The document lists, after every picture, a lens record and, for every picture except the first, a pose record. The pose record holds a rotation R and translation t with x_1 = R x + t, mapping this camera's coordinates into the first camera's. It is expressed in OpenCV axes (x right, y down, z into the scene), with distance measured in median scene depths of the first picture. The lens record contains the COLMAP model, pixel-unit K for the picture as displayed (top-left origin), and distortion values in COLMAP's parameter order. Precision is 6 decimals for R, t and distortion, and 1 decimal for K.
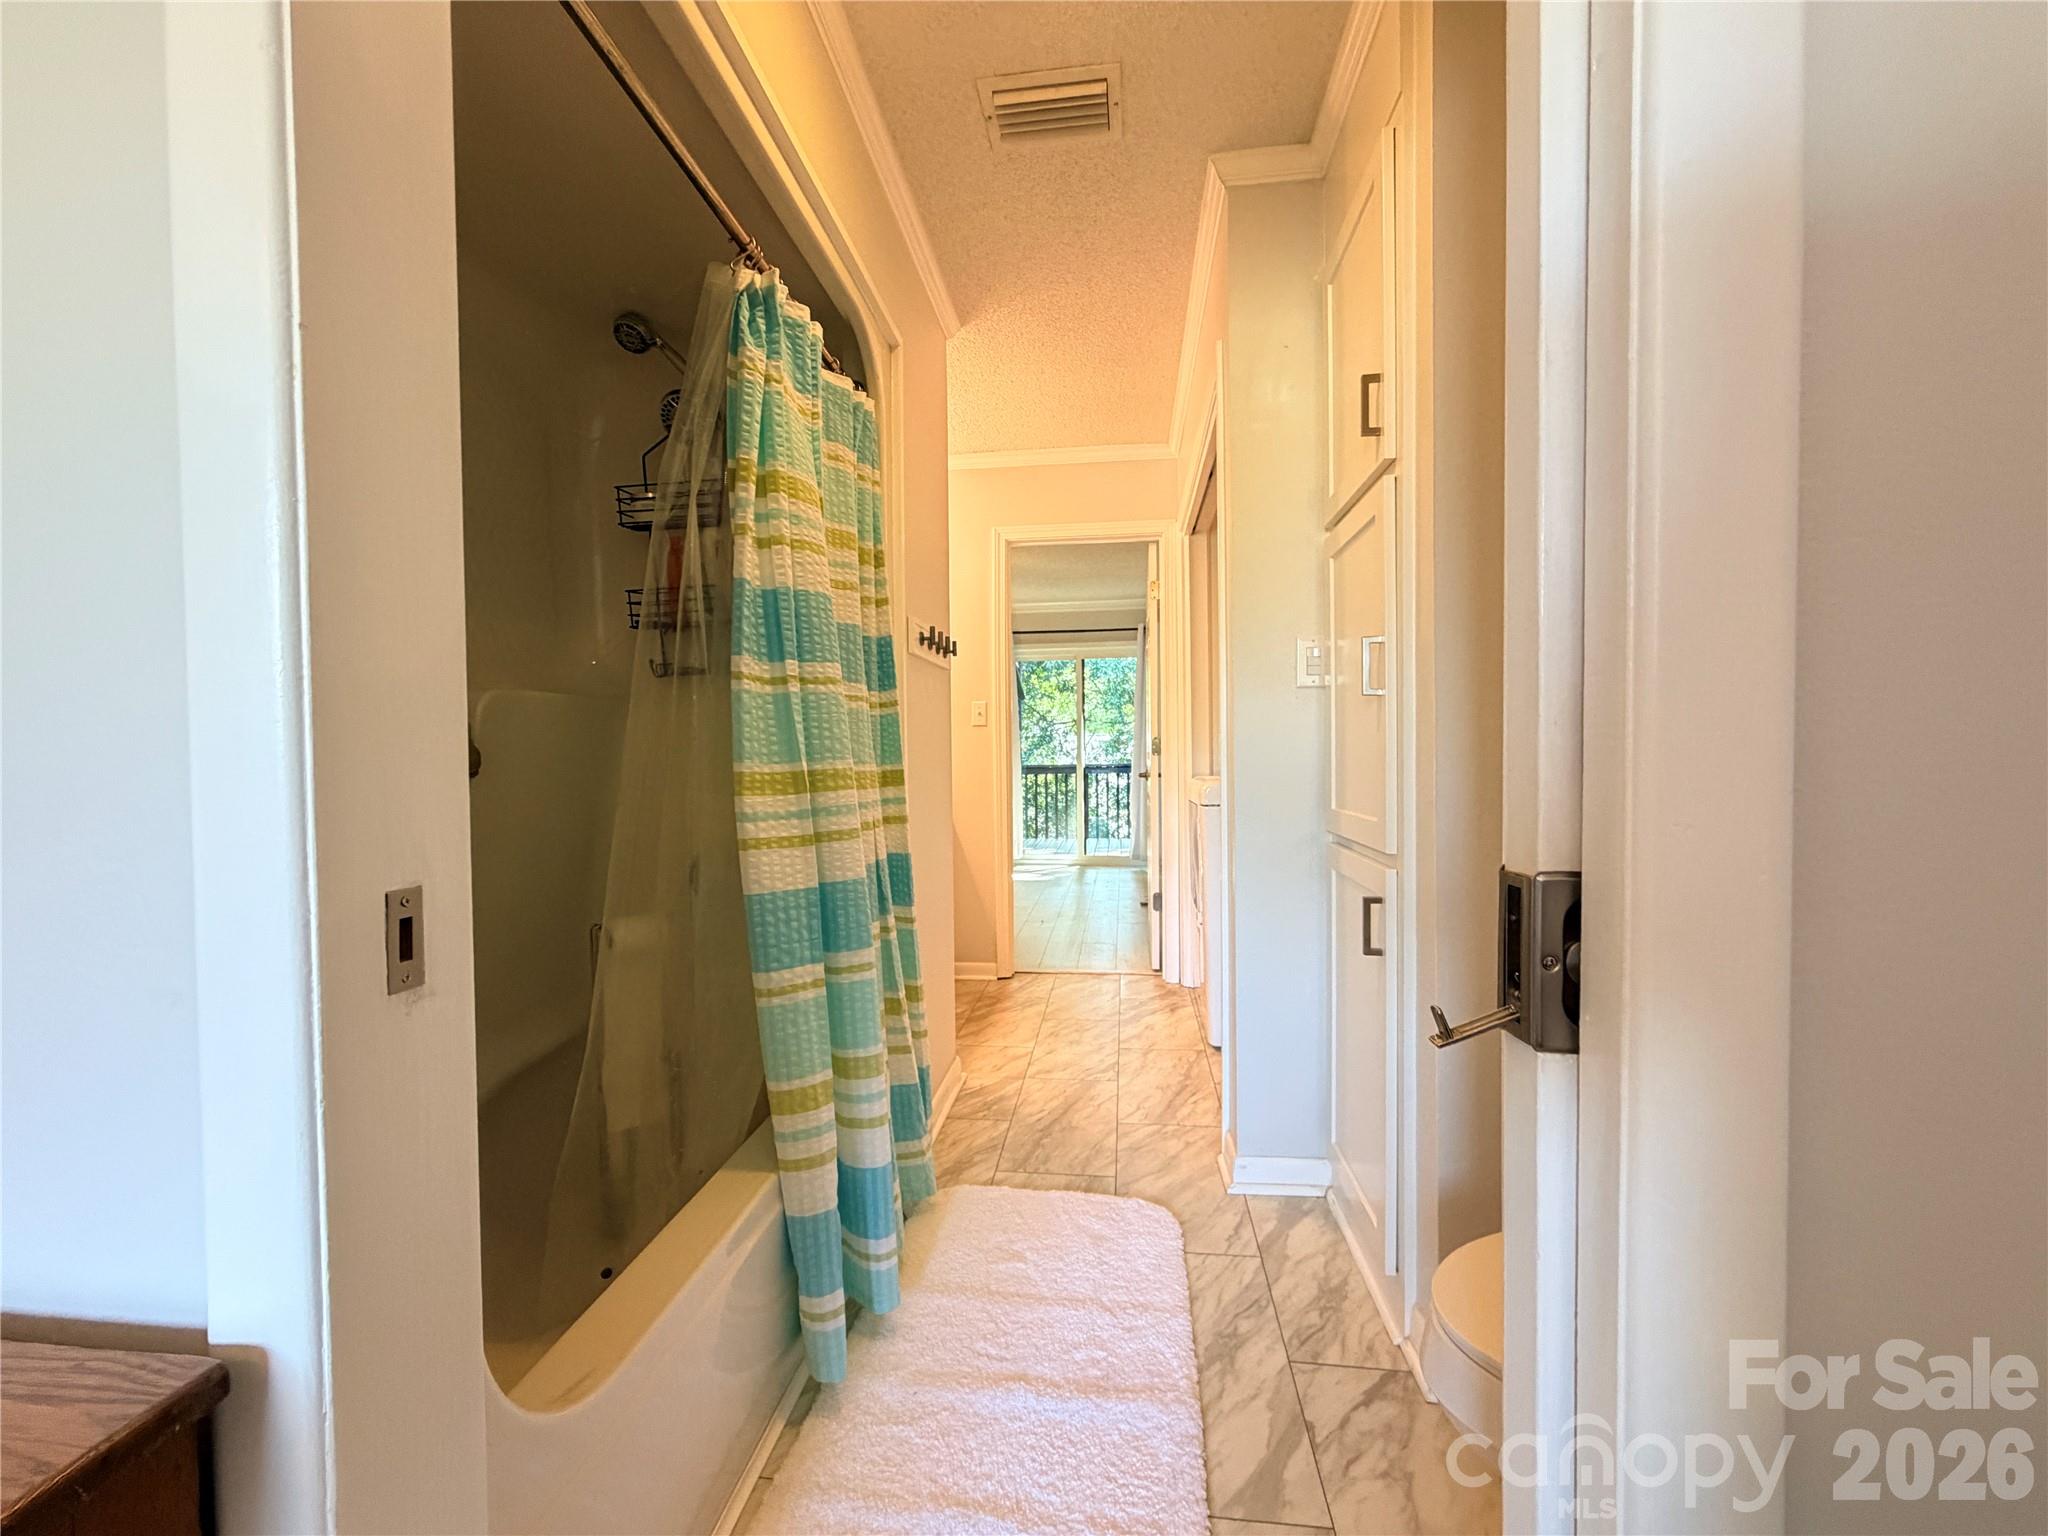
lens RADIAL K [[817.2, 0, 1023.7], [0, 817.2, 770.3], [0, 0, 1]] dist [-0.000736, 0.000333]
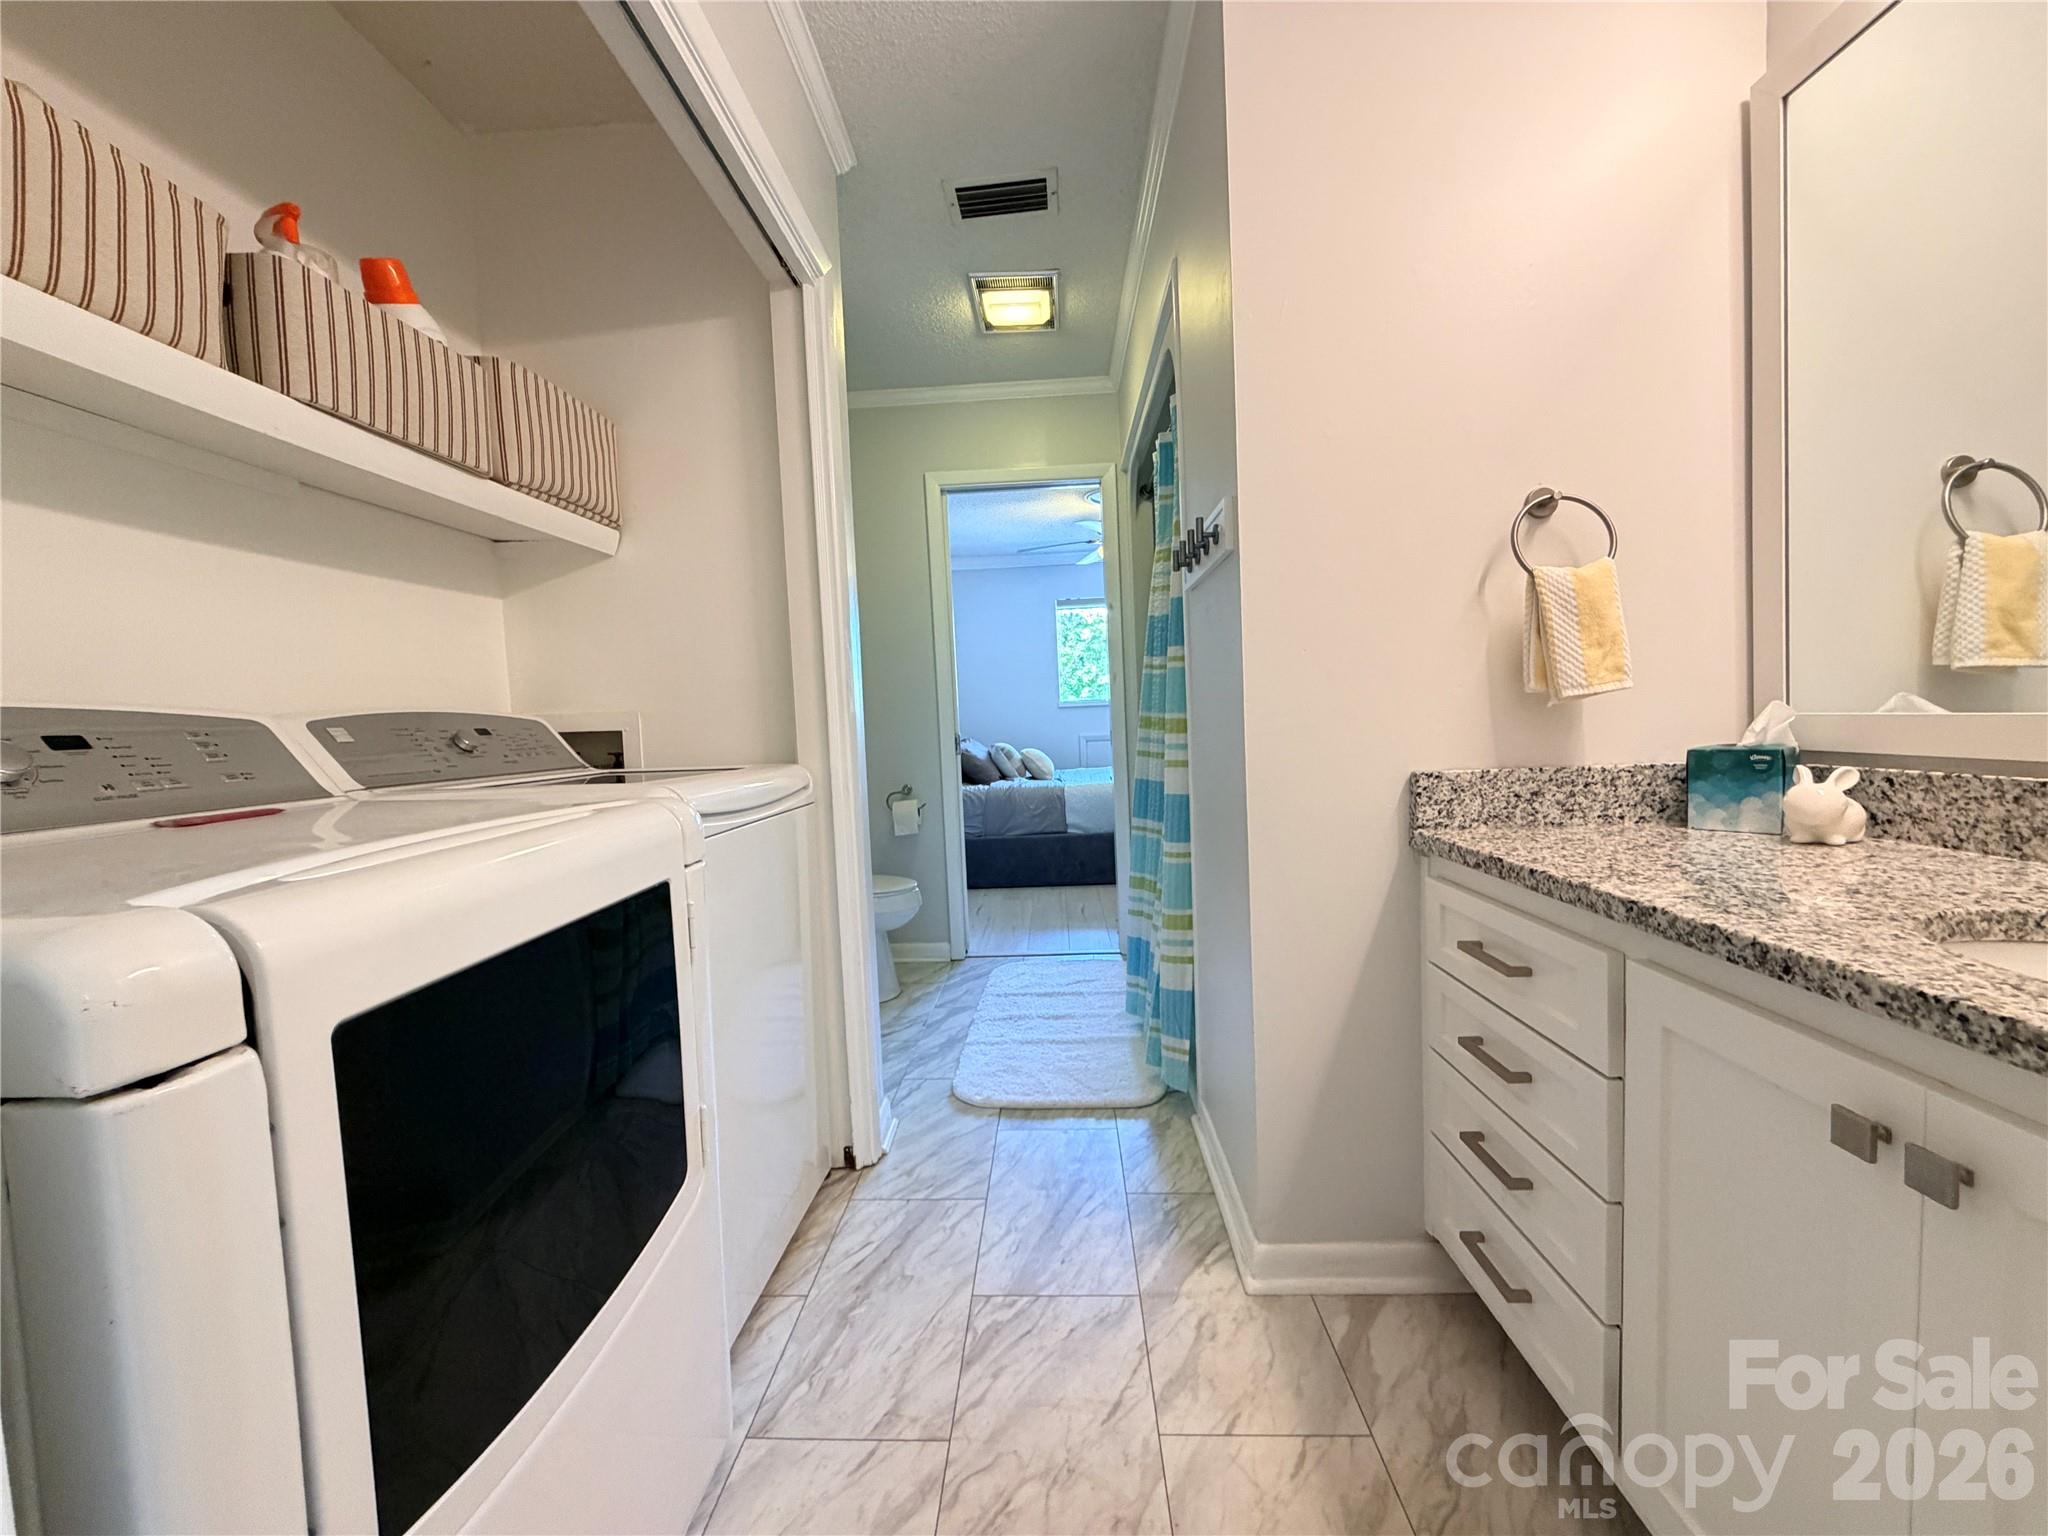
lens RADIAL K [[817.2, 0, 1016.5], [0, 817.2, 759.0], [0, 0, 1]] dist [-0.000736, 0.000333]
pose [[-0.995823, 0.062802, -0.066277, 0.107815], [0.058130, 0.995837, 0.070209, -0.029791], [0.070410, 0.066064, -0.995328, 1.672451]]
